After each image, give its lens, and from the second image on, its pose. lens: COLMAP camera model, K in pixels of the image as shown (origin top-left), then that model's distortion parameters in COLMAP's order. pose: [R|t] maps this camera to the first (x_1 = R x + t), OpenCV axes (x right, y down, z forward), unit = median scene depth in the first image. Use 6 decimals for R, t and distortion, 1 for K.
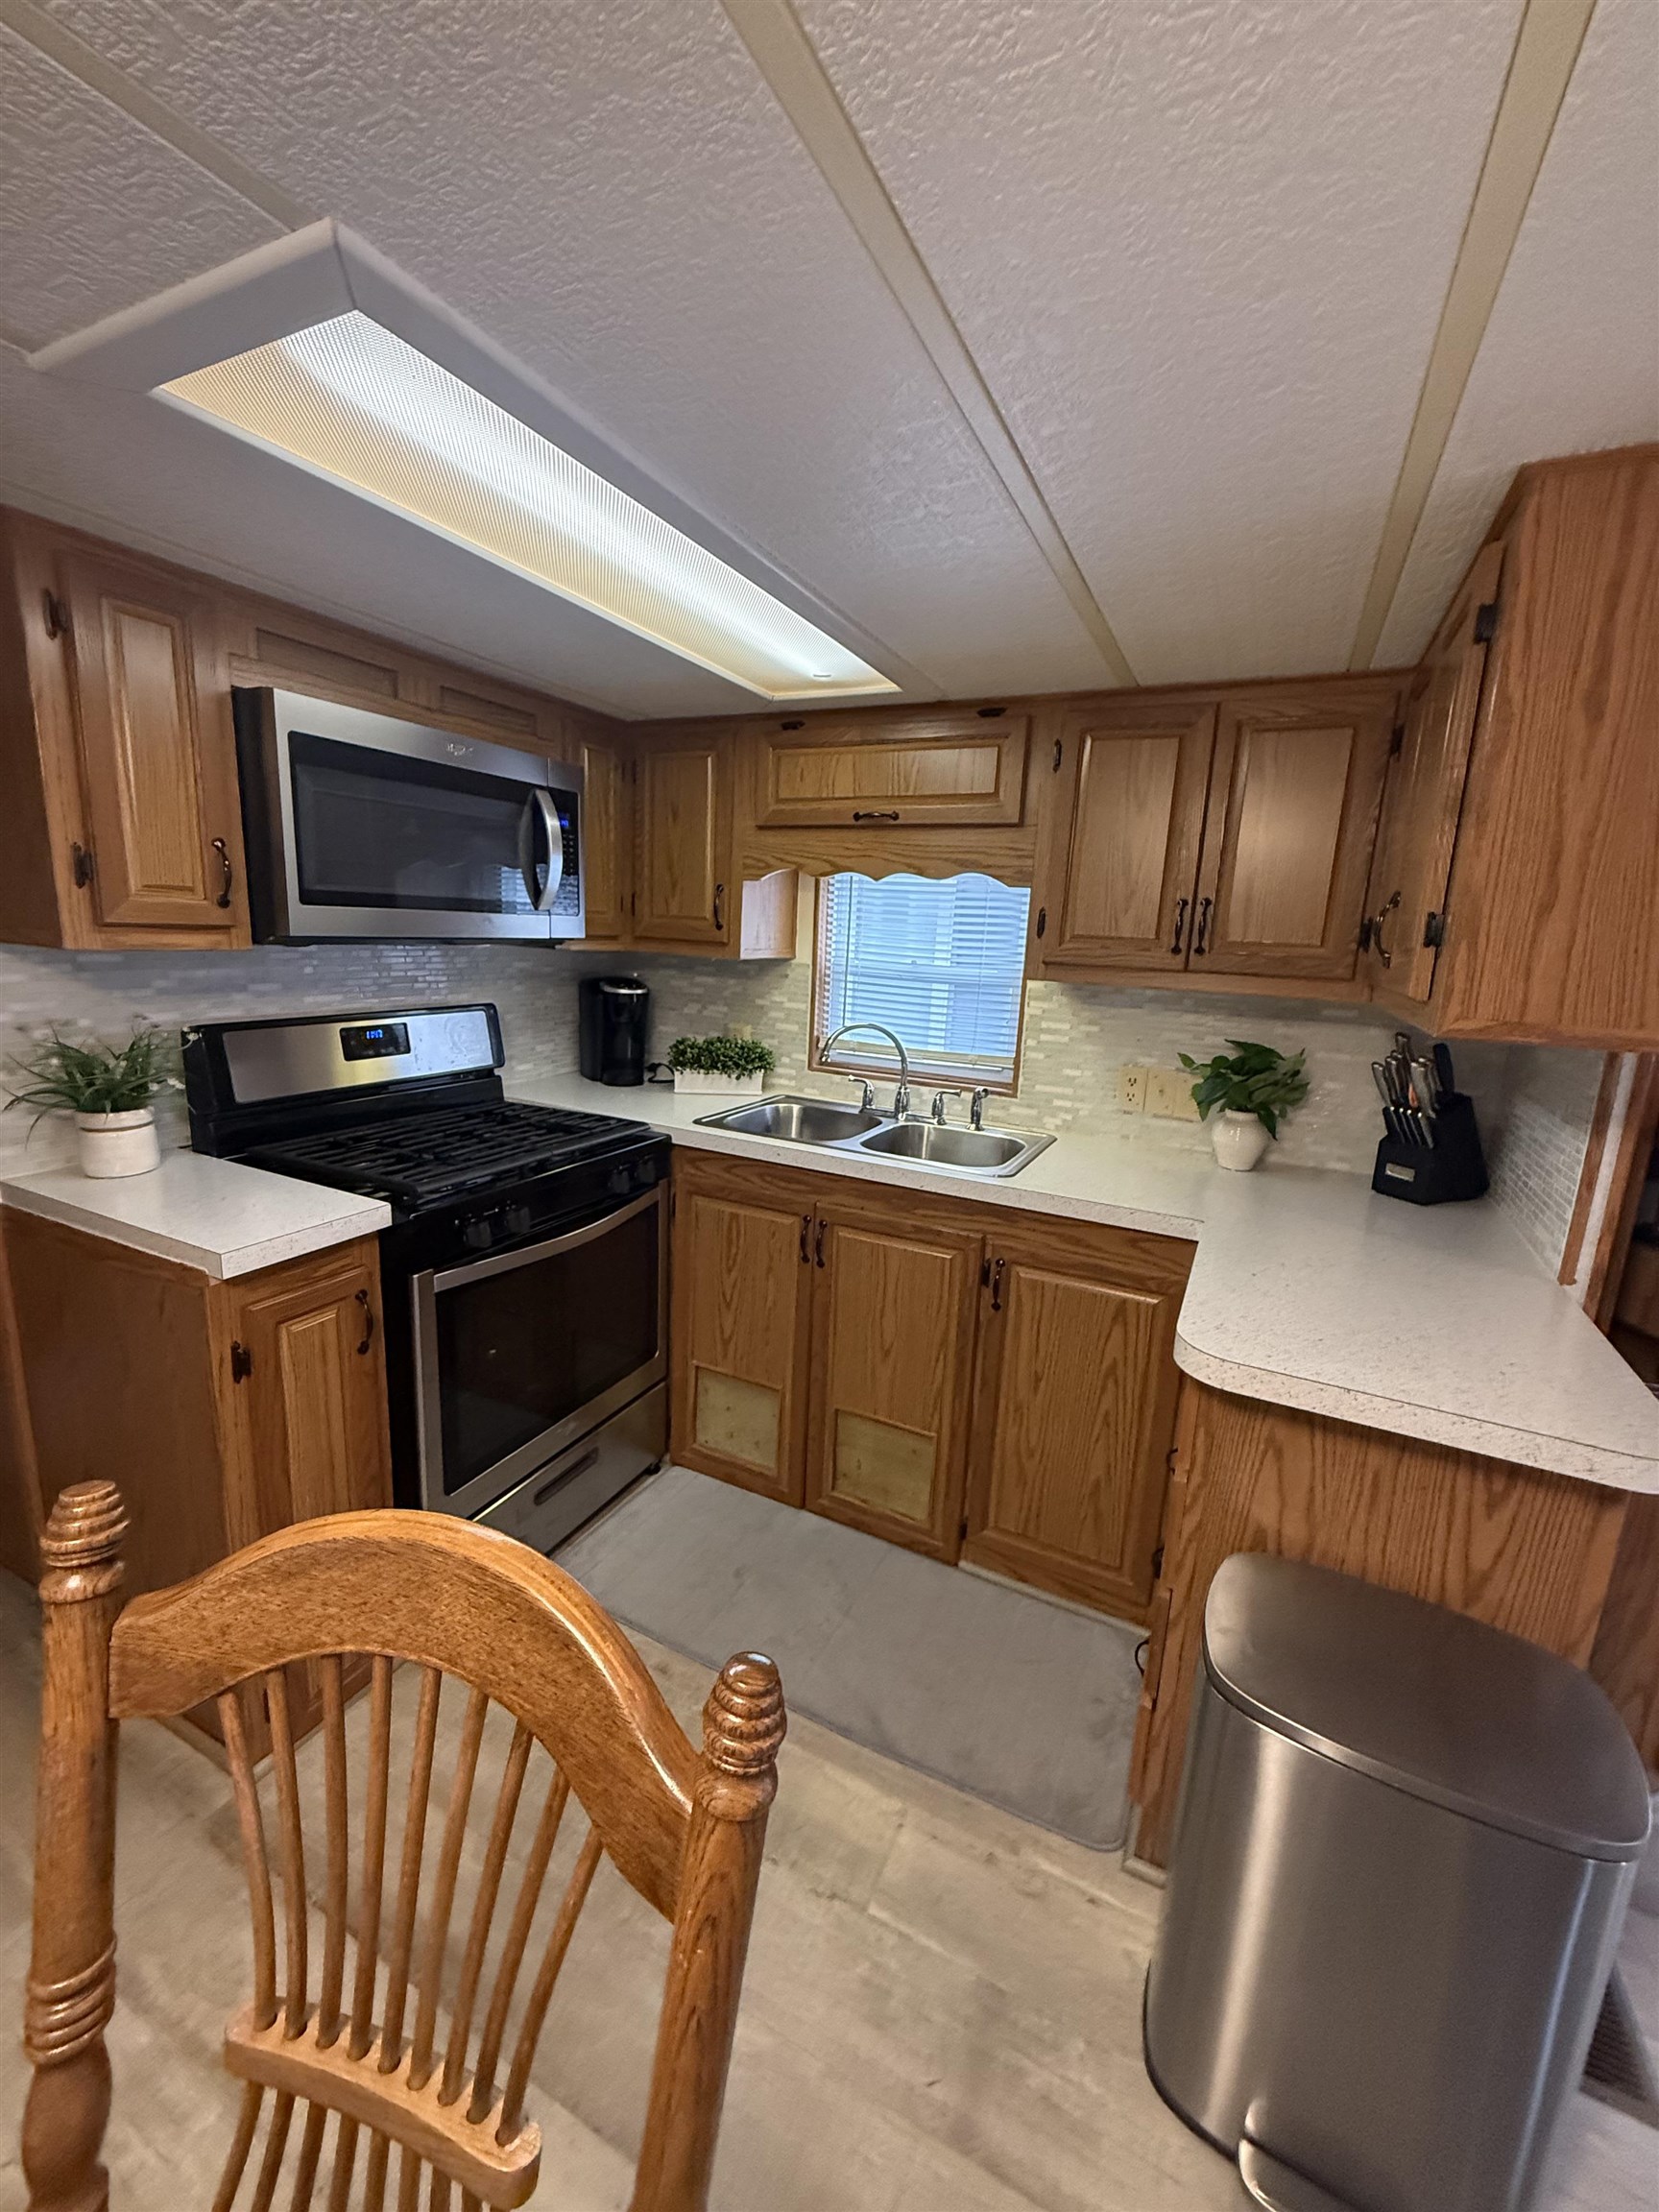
lens RADIAL K [[885.2, 0, 827.4], [0, 885.2, 1099.9], [0, 0, 1]] dist [-0.000175, 0.000049]
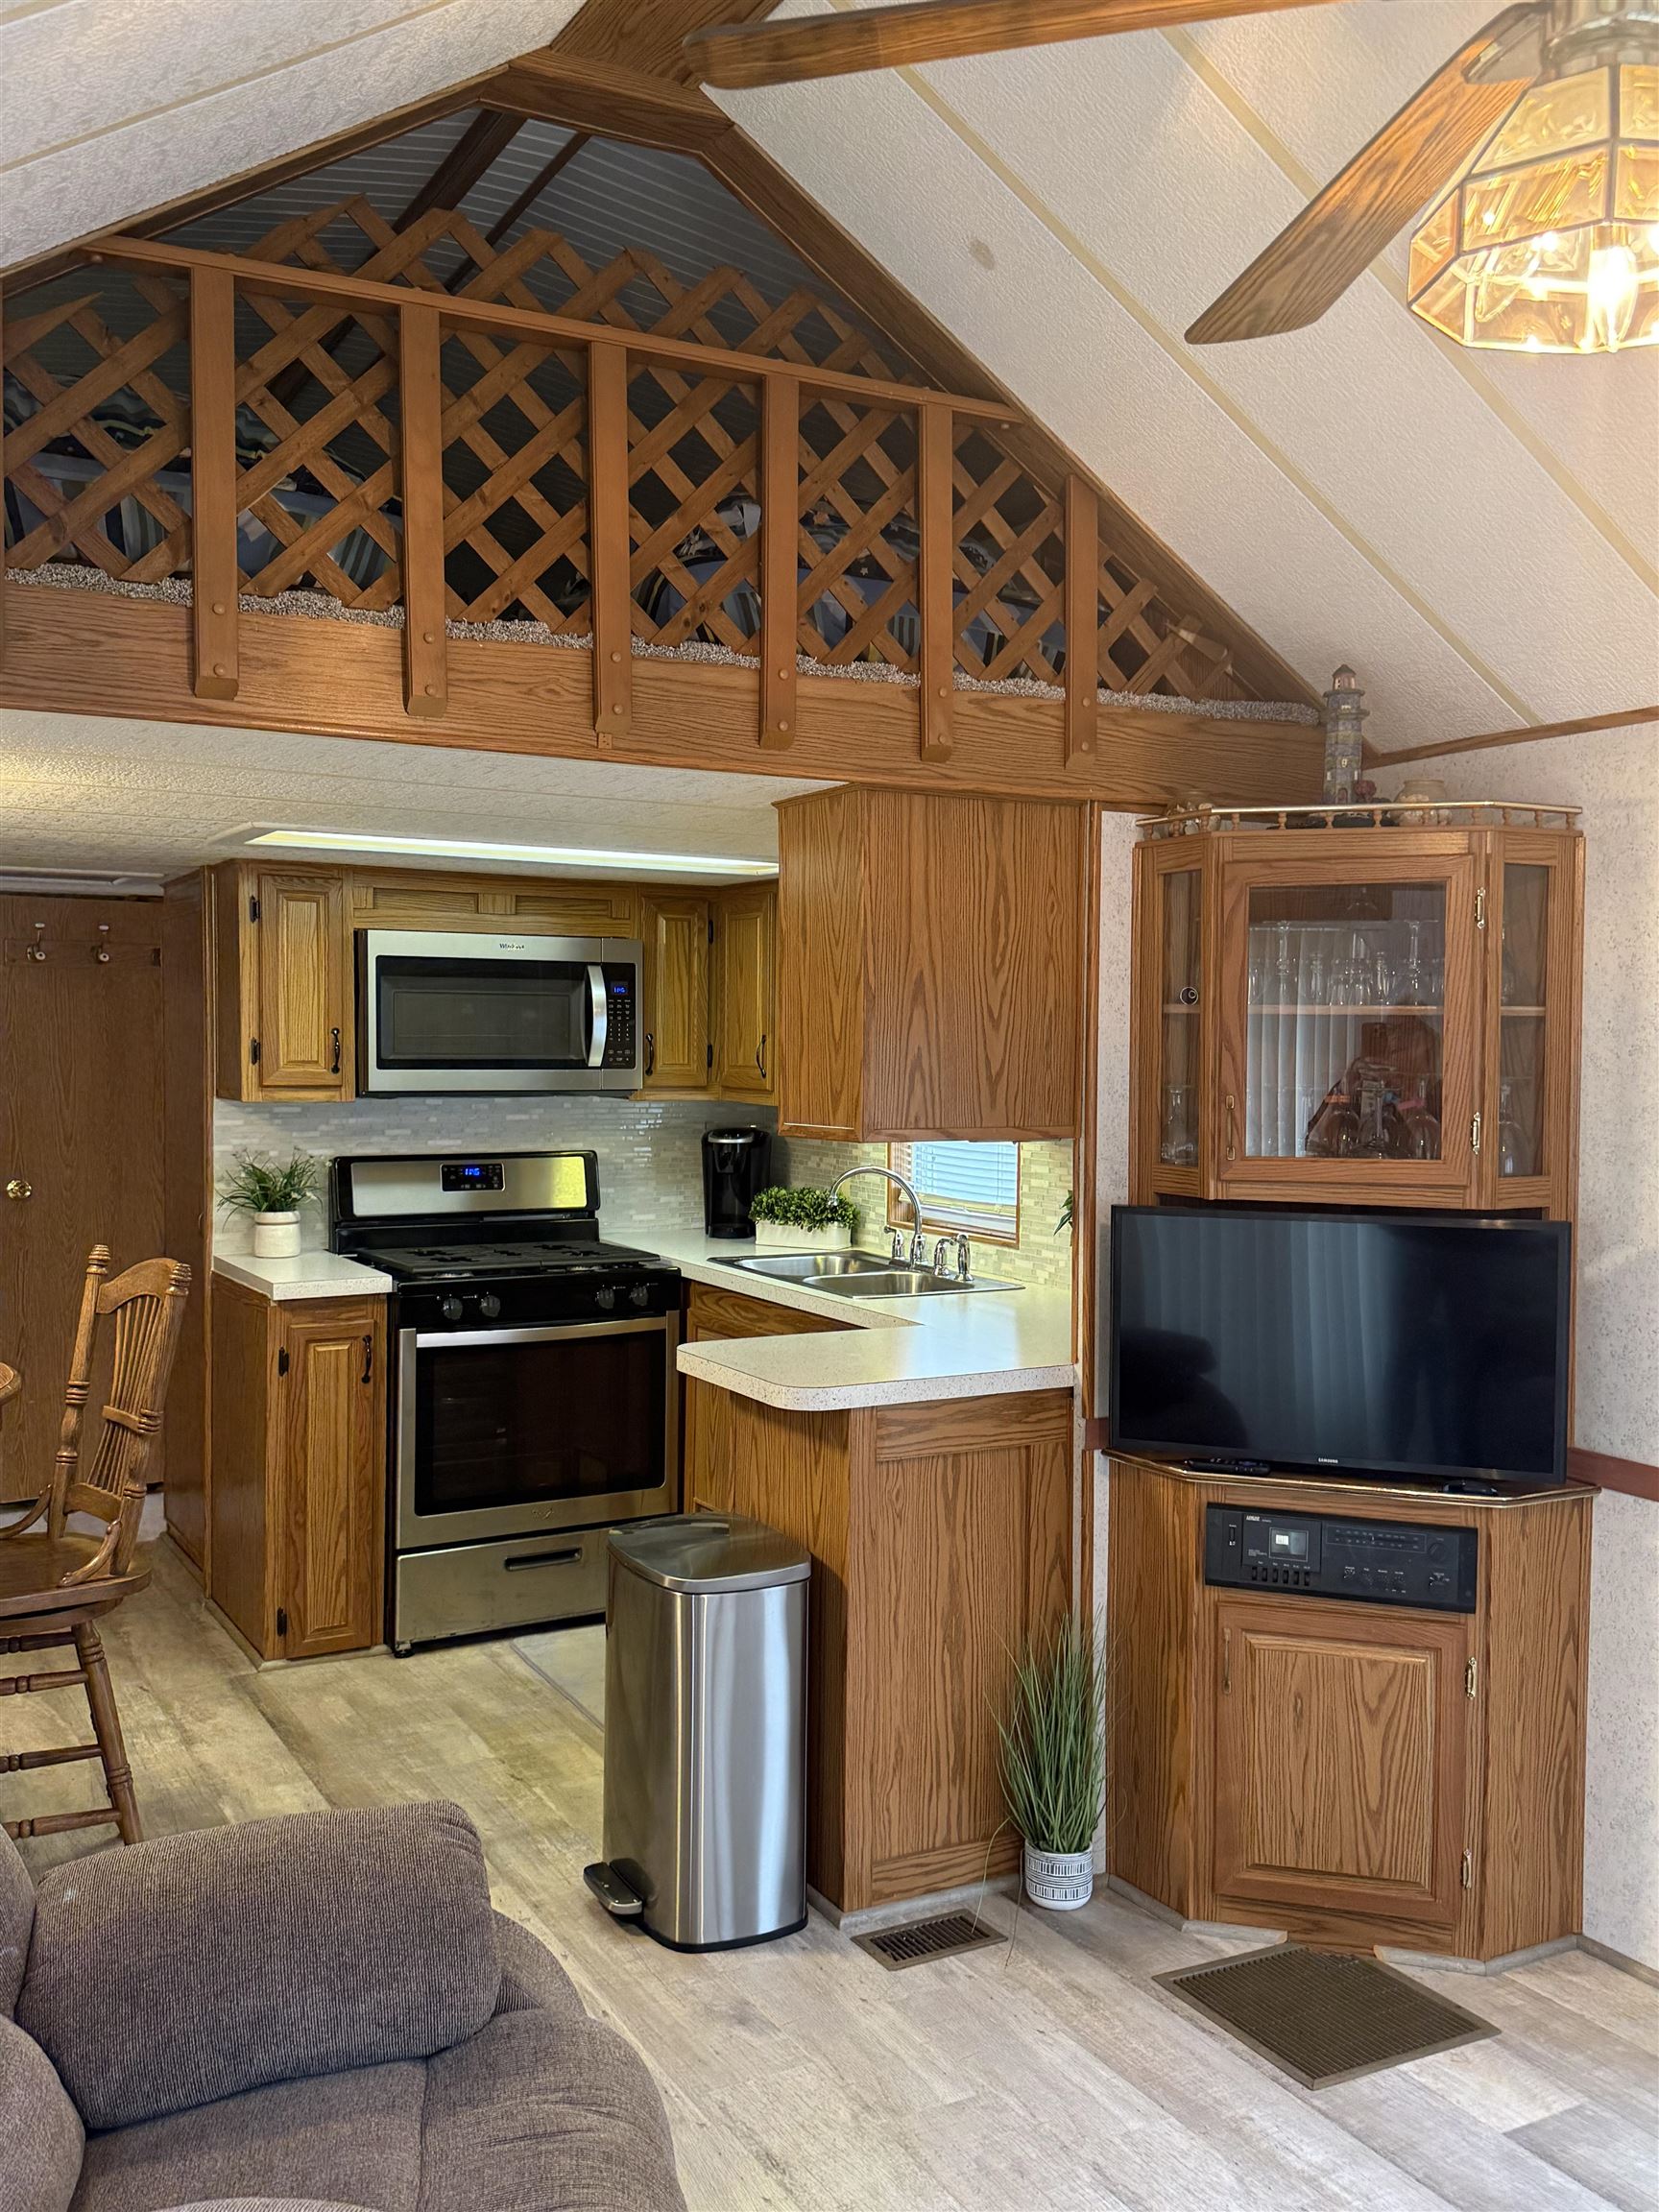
lens RADIAL K [[1944.5, 0, 829.5], [0, 1944.5, 1106.0], [0, 0, 1]] dist [0.217446, -0.452071]
pose [[0.822127, -0.019557, -0.568967, 1.436355], [-0.081317, 0.985128, -0.151360, 0.206172], [0.563466, 0.170704, 0.808311, -0.911896]]
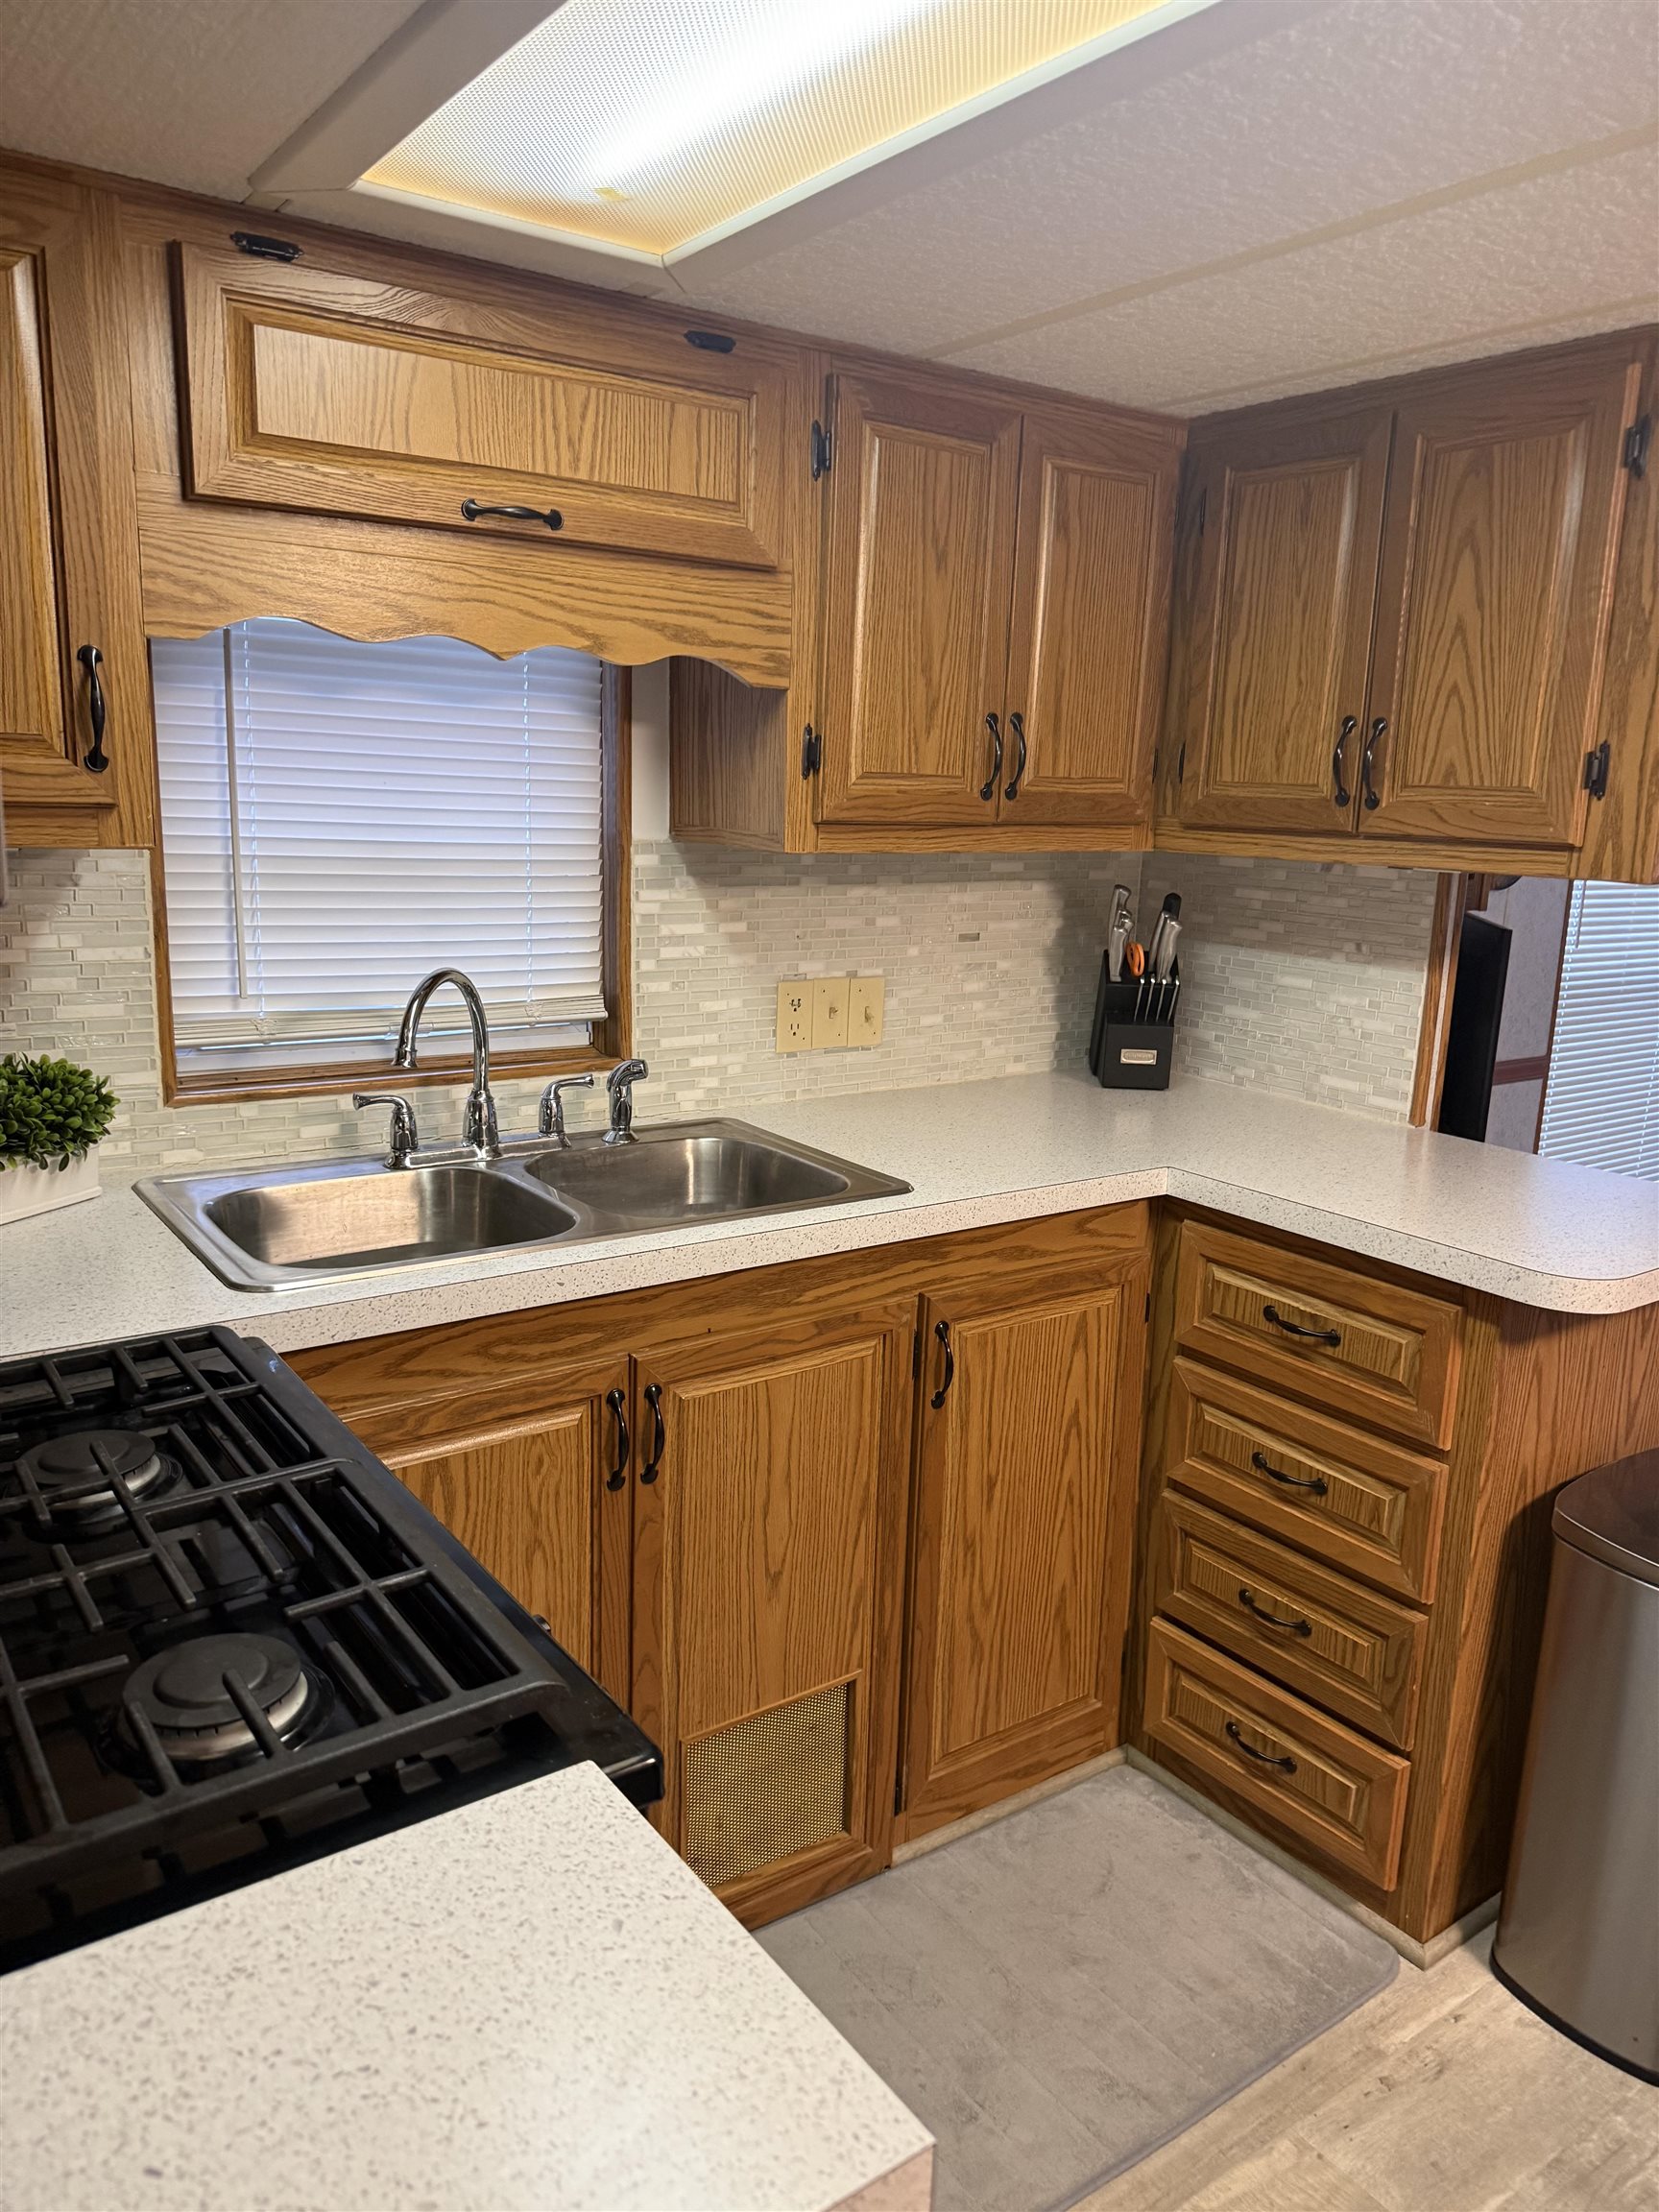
lens RADIAL K [[1551.3, 0, 821.9], [0, 1551.3, 1115.7], [0, 0, 1]] dist [0.097102, -0.139063]
pose [[0.470604, -0.216276, 0.855428, -0.670277], [0.161142, 0.974256, 0.157668, -0.127327], [-0.867505, 0.063646, 0.493340, 0.508238]]
